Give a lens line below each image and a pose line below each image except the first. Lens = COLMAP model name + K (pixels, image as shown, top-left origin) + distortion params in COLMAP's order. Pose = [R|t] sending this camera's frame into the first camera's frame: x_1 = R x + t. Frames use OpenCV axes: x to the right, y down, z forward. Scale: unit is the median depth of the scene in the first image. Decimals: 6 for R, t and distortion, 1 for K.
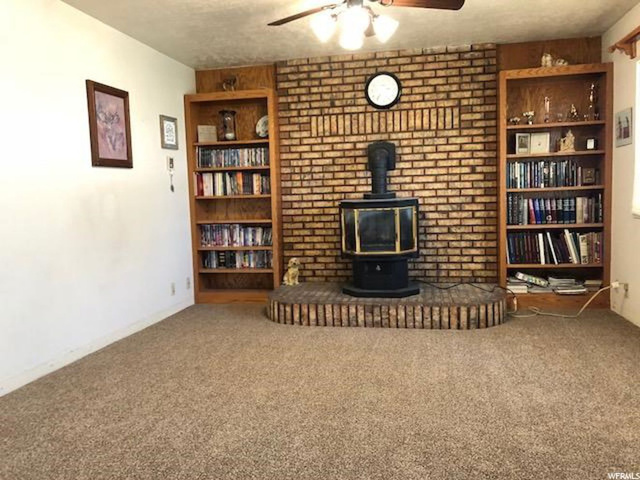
lens RADIAL K [[522.1, 0, 320.0], [0, 522.1, 240.0], [0, 0, 1]] dist [0.058942, -0.115180]
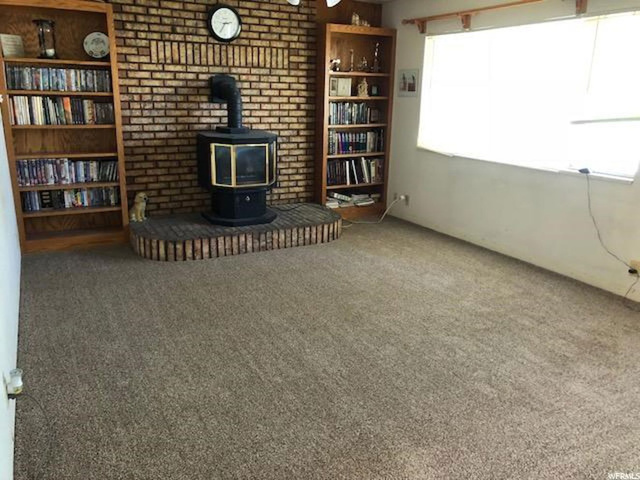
lens RADIAL K [[522.1, 0, 320.0], [0, 522.1, 240.0], [0, 0, 1]] dist [0.058942, -0.115180]
pose [[0.759821, -0.132270, 0.636535, -0.444961], [0.011143, 0.981591, 0.190670, -0.063358], [-0.650037, -0.137782, 0.747307, 0.054164]]
